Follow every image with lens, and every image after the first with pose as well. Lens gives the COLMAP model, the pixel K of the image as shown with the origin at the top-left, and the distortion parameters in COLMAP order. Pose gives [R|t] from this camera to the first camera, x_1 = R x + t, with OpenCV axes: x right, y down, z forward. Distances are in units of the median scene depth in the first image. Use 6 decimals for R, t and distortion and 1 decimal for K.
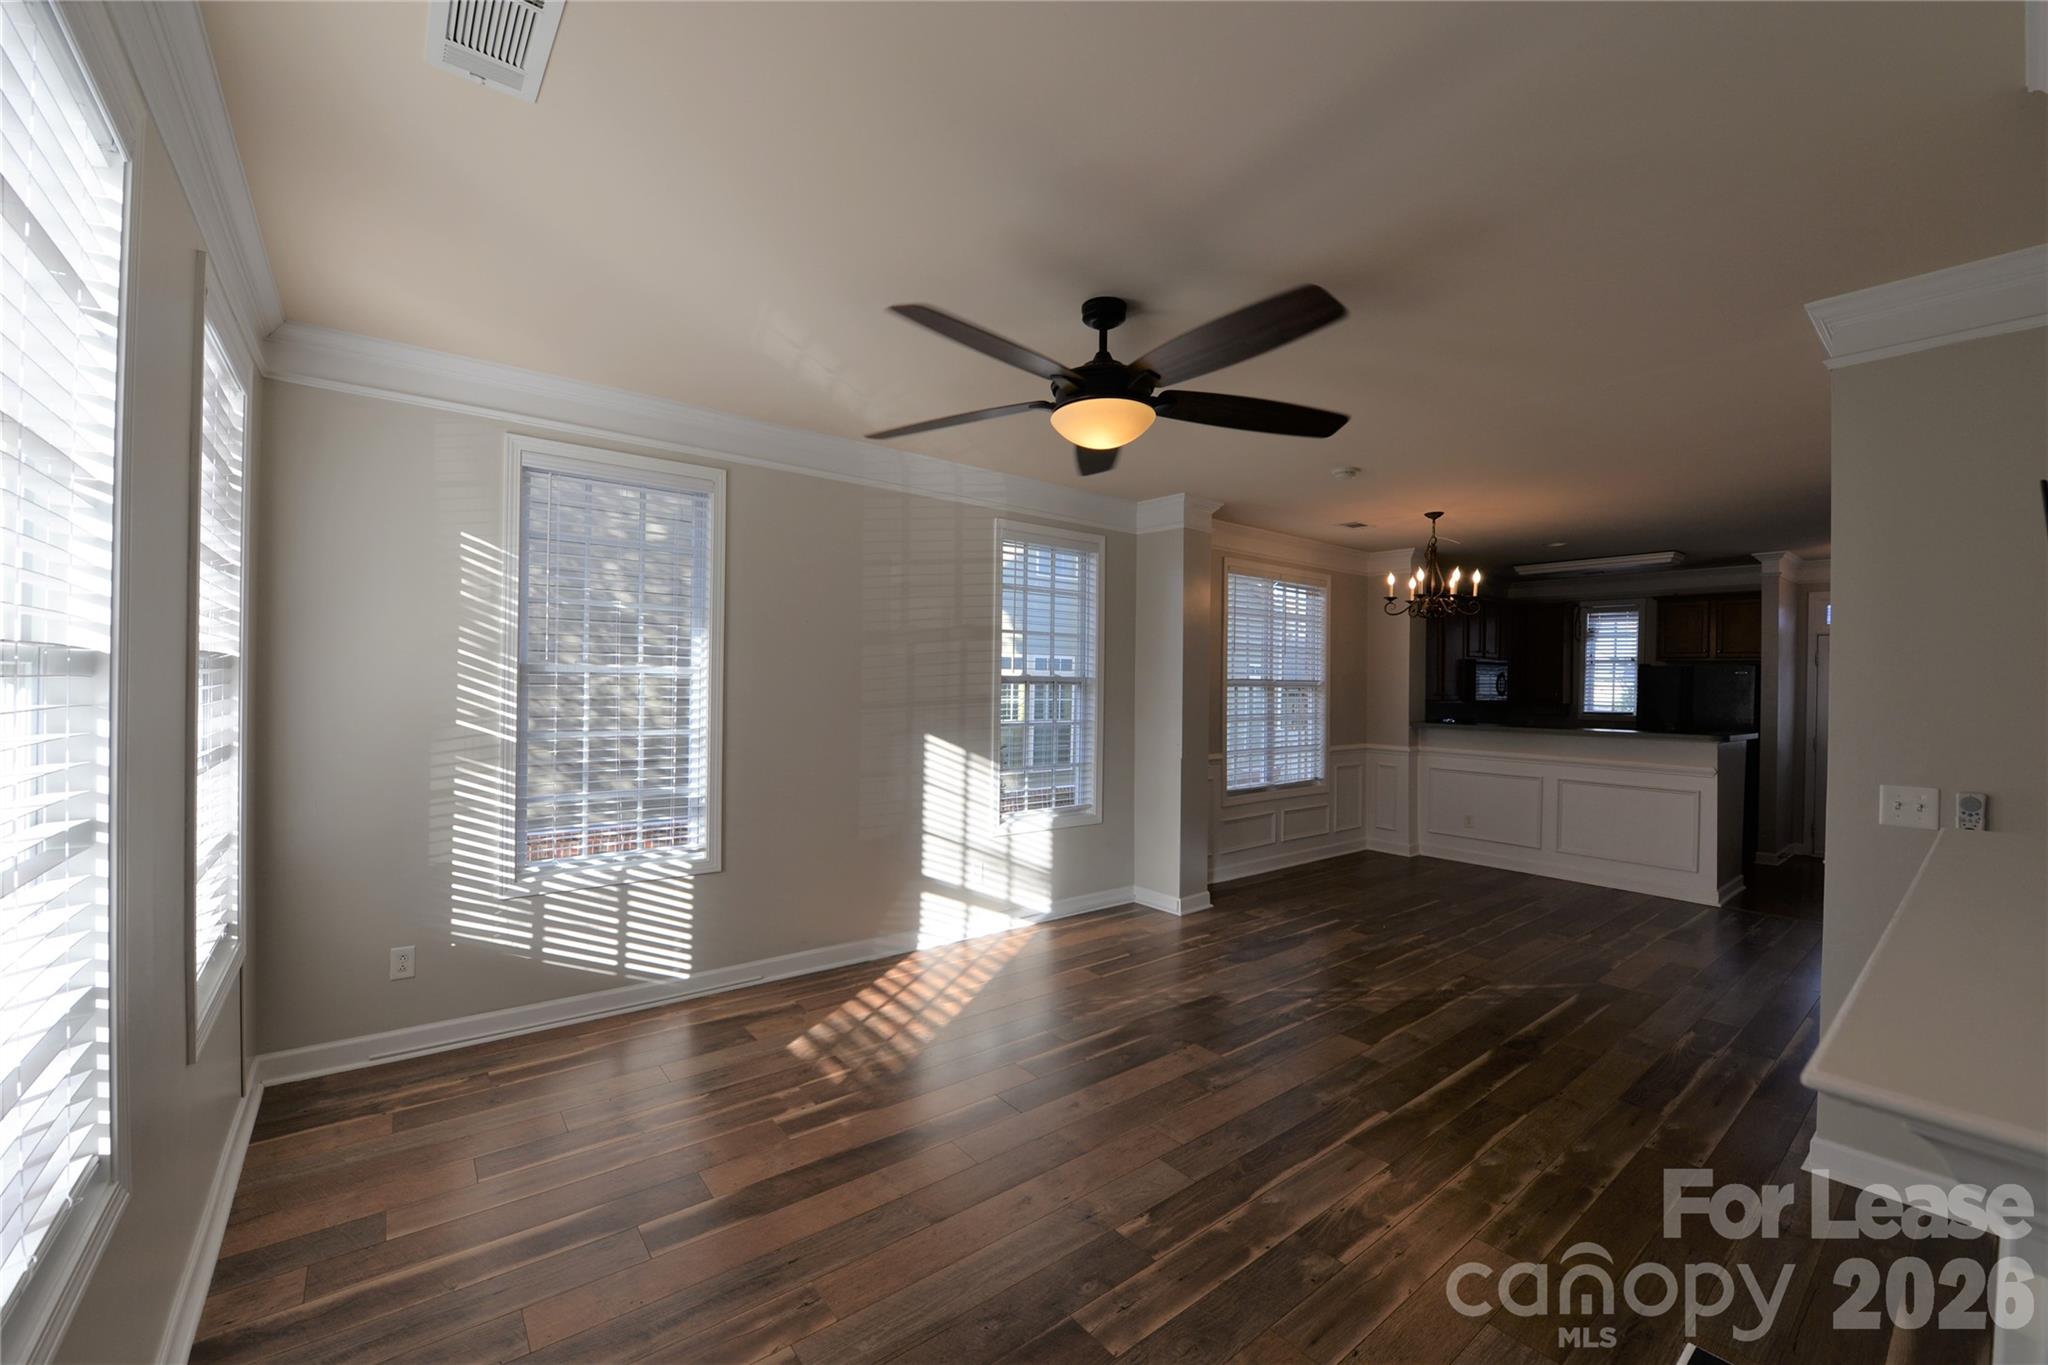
lens RADIAL K [[814.3, 0, 1019.1], [0, 814.3, 677.8], [0, 0, 1]] dist [-0.016134, -0.002494]
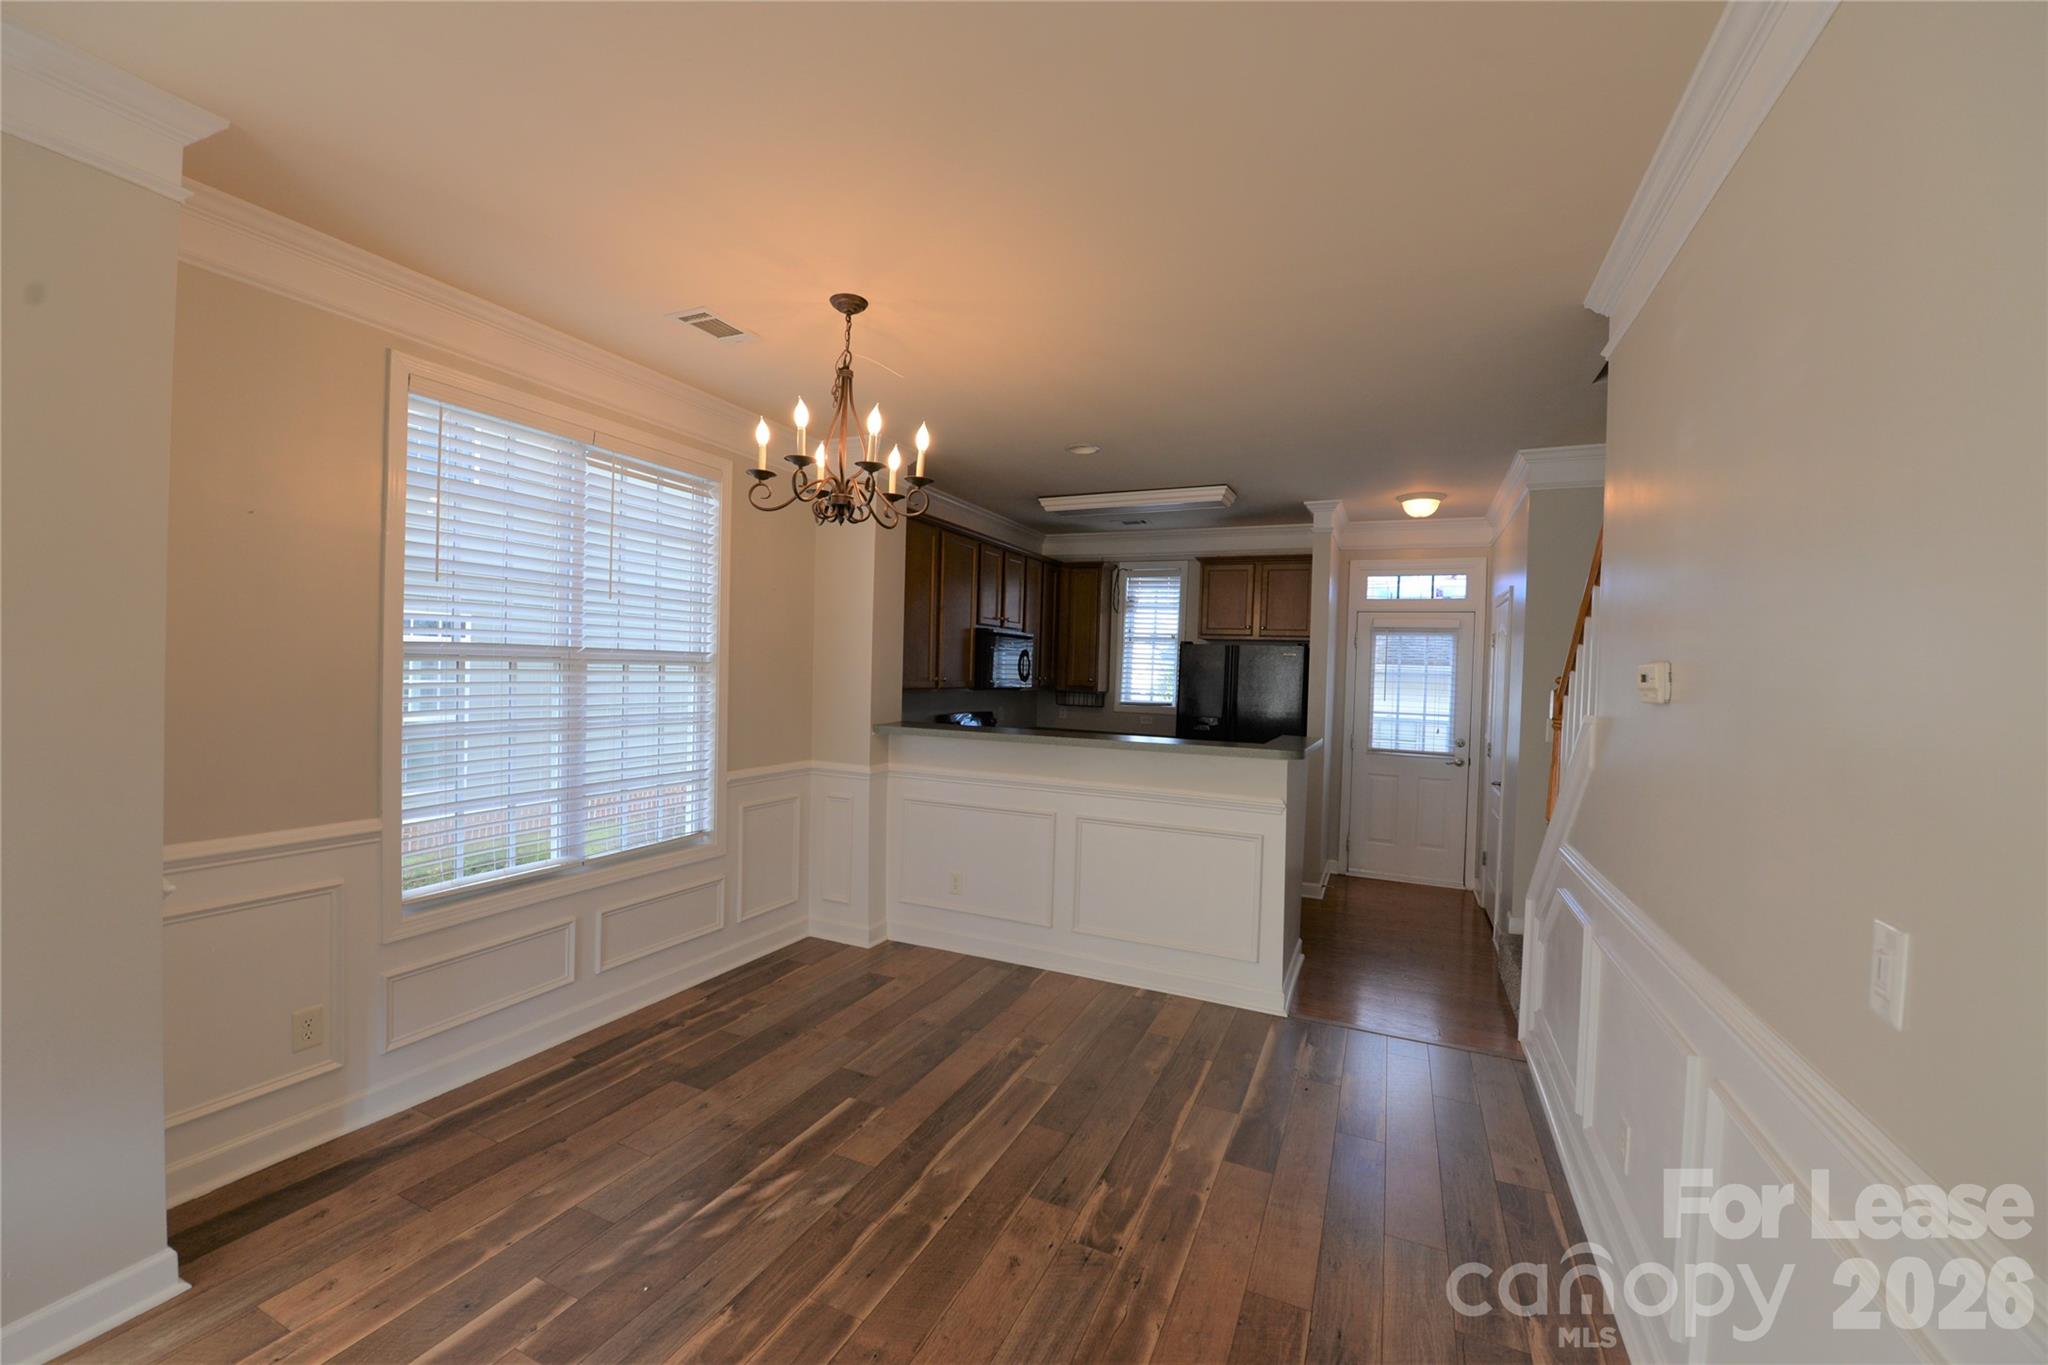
lens RADIAL K [[814.3, 0, 1022.5], [0, 814.3, 678.6], [0, 0, 1]] dist [-0.016134, -0.002494]
pose [[0.888077, 0.006877, 0.459644, 0.363332], [-0.018581, 0.999608, 0.020944, 0.006495], [-0.459320, -0.027141, 0.887856, 0.495081]]
